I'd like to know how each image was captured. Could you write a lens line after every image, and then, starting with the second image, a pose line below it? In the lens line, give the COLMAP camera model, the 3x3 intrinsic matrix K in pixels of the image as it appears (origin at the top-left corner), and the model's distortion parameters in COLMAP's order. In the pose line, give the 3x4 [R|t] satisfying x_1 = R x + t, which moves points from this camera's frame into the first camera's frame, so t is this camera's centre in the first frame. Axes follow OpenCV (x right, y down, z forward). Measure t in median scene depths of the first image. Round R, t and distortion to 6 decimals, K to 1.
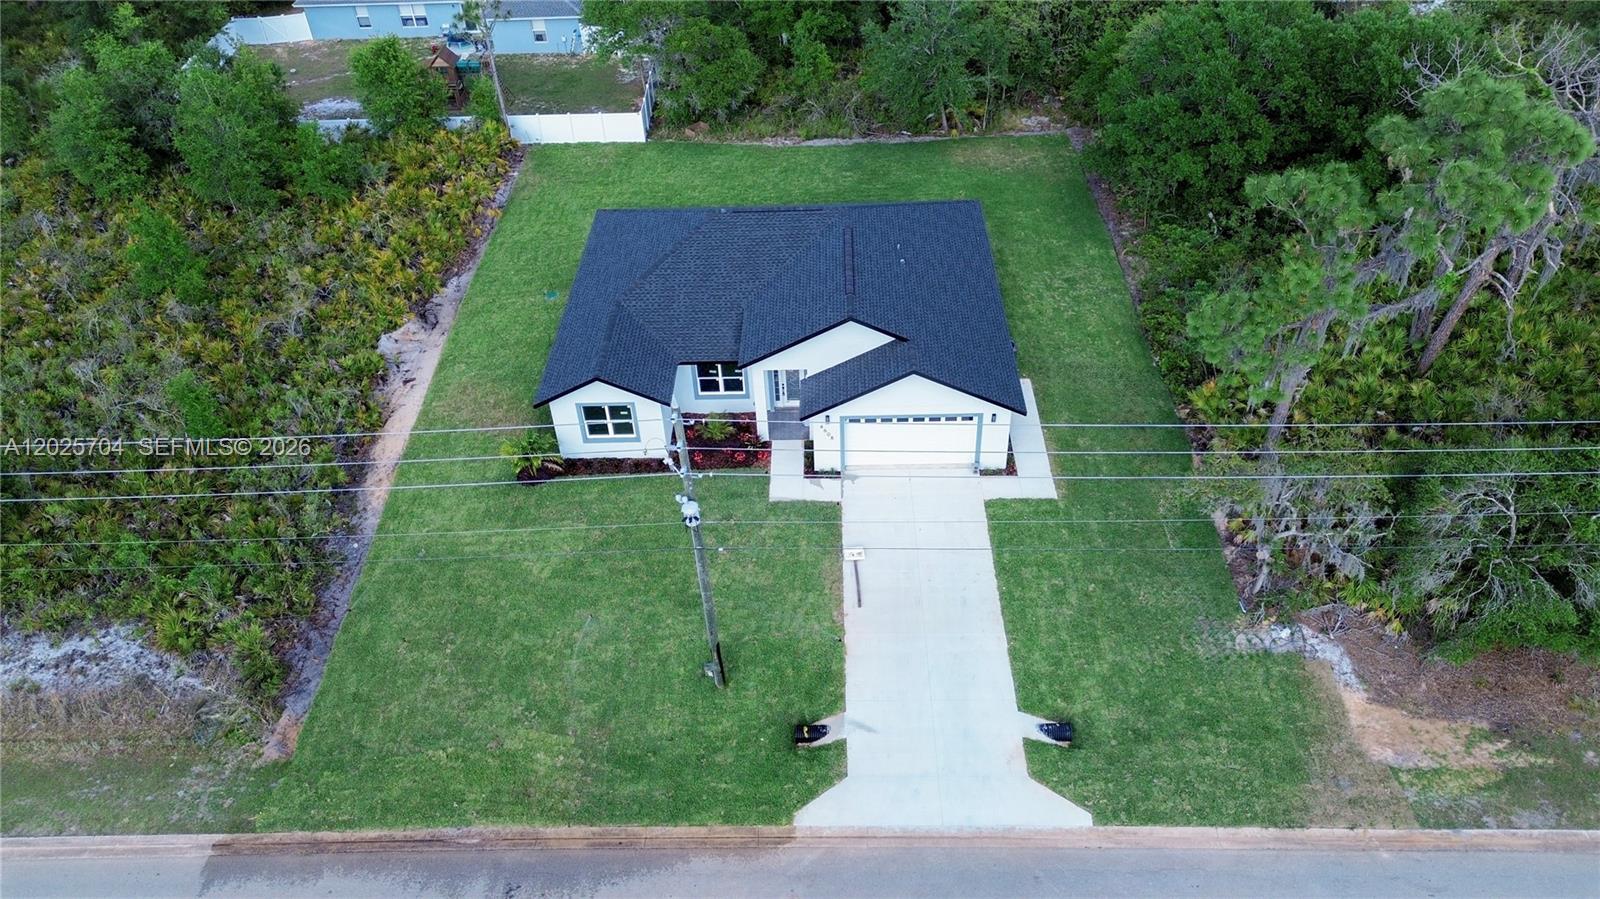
lens RADIAL K [[1131.1, 0, 805.0], [0, 1131.1, 460.4], [0, 0, 1]] dist [0.063974, -0.054280]
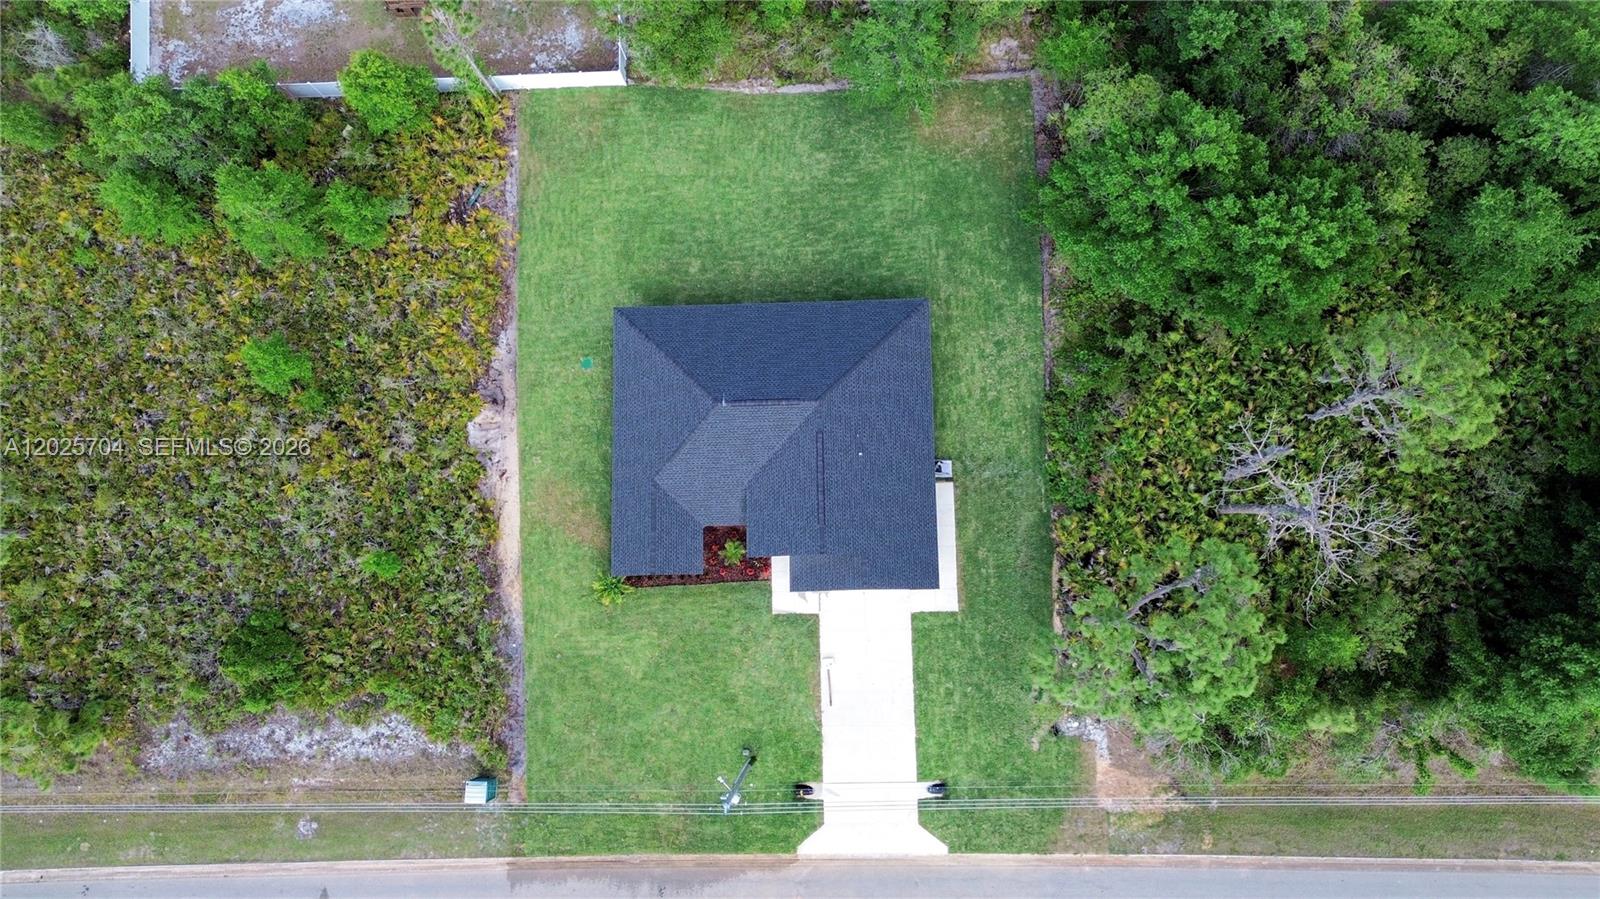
lens RADIAL K [[1131.1, 0, 805.0], [0, 1131.1, 460.4], [0, 0, 1]] dist [0.063974, -0.054280]
pose [[0.999383, -0.033454, -0.010662, 0.036939], [0.032026, 0.744028, 0.667380, -1.170624], [-0.014394, -0.667310, 0.744641, -0.014529]]
